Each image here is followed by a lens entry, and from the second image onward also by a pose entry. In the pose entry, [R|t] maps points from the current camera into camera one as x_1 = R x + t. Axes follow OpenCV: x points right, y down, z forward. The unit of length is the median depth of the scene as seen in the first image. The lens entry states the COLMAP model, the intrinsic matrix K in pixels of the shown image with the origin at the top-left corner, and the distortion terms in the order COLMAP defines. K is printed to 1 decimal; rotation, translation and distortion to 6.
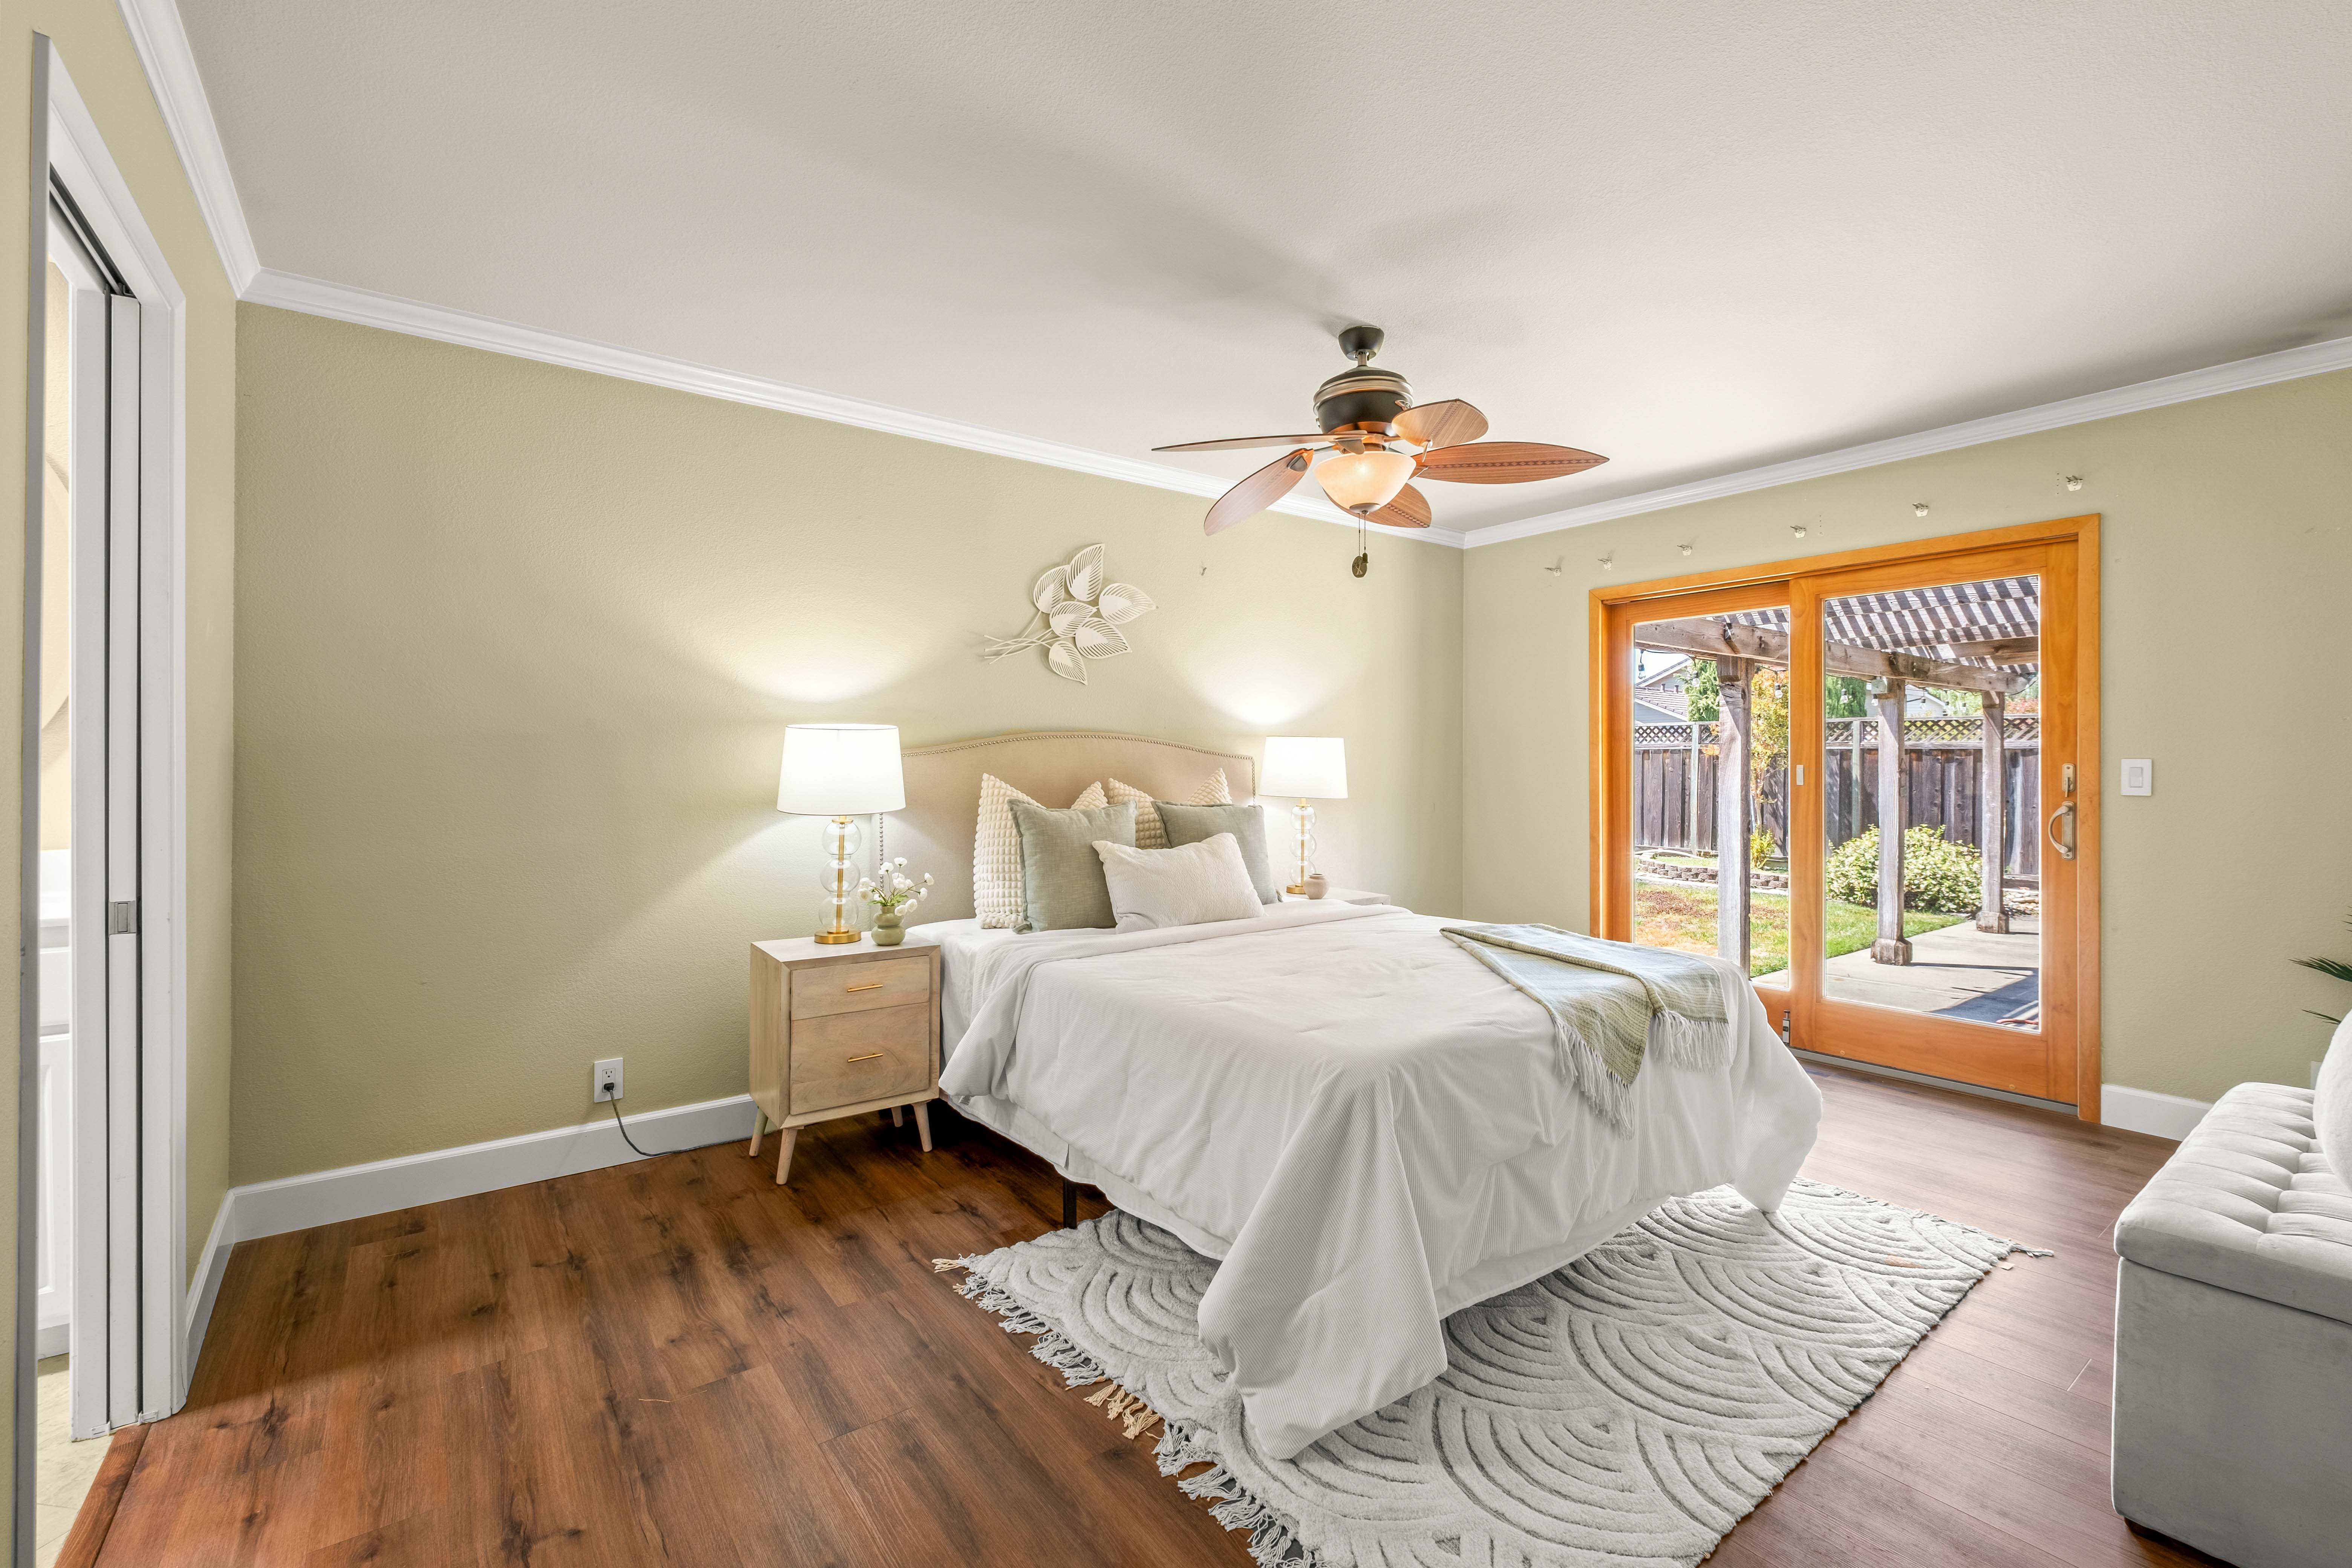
lens RADIAL K [[1022.1, 0, 1177.2], [0, 1022.1, 771.7], [0, 0, 1]] dist [-0.000554, -0.002709]
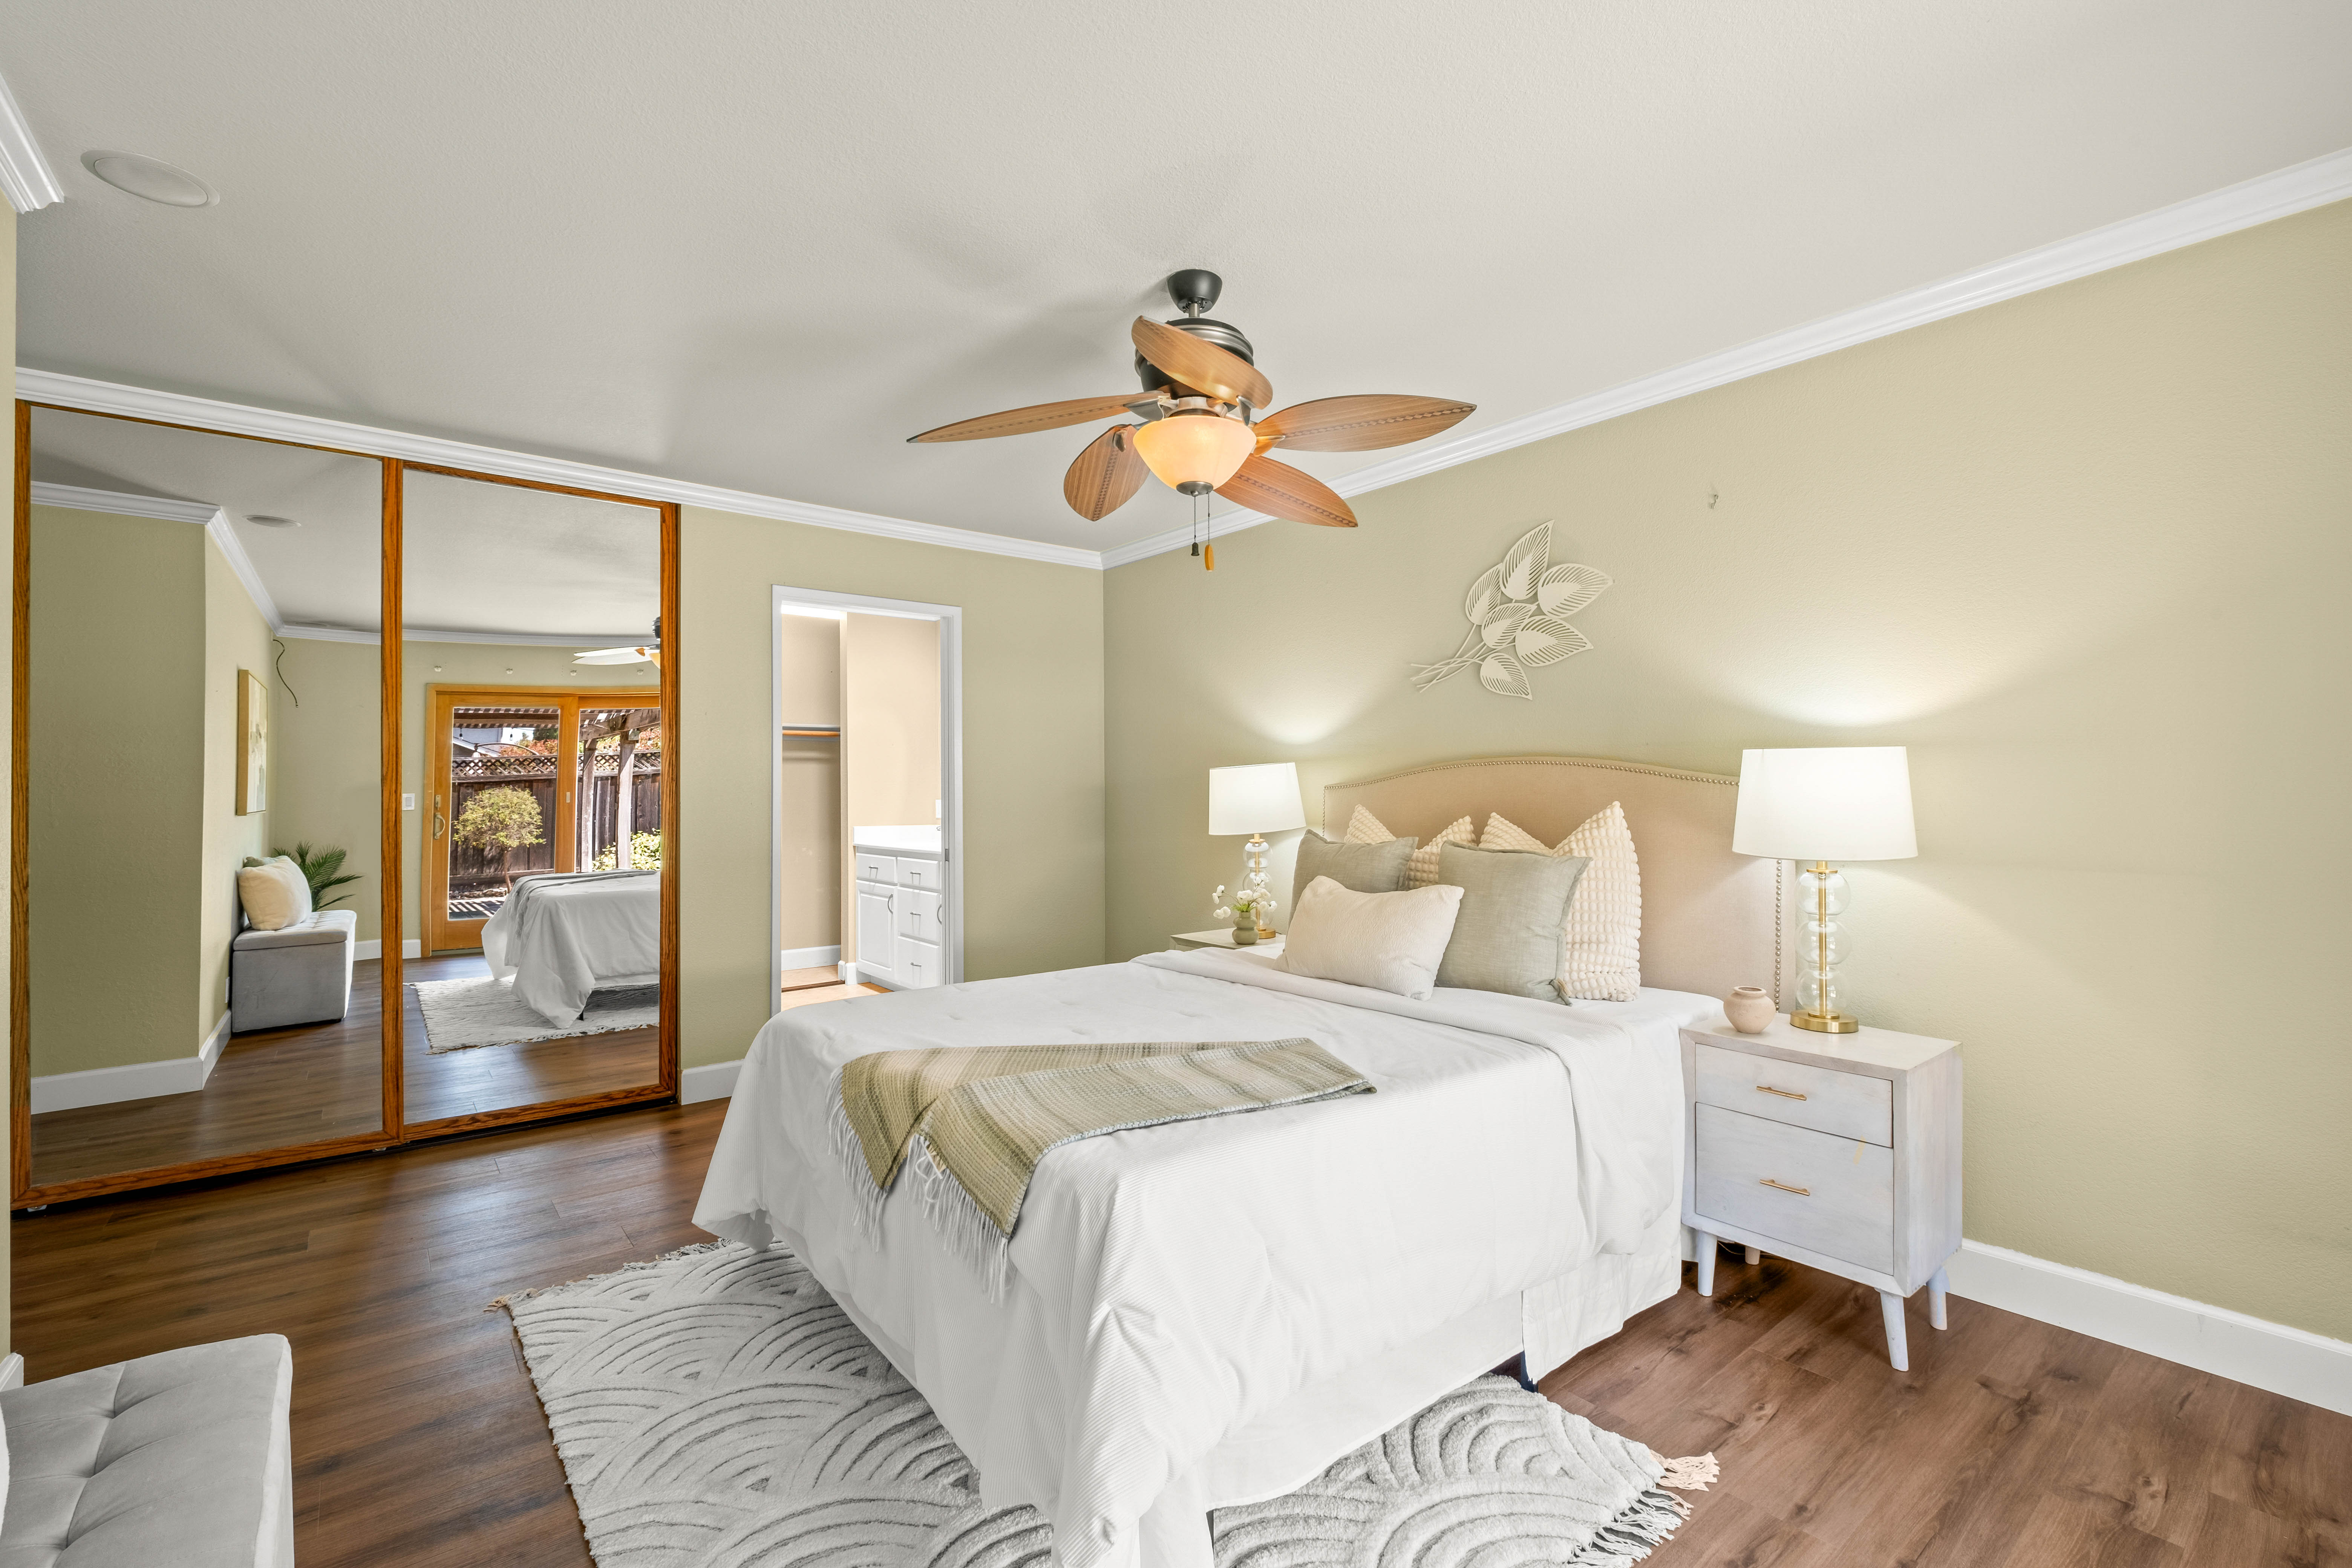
lens RADIAL K [[1022.1, 0, 1151.2], [0, 1022.1, 779.2], [0, 0, 1]] dist [-0.000554, -0.002709]
pose [[0.012437, -0.014499, -0.999818, 0.740900], [-0.019920, 0.999693, -0.014745, -0.003961], [0.999724, 0.020099, 0.012145, 0.703316]]
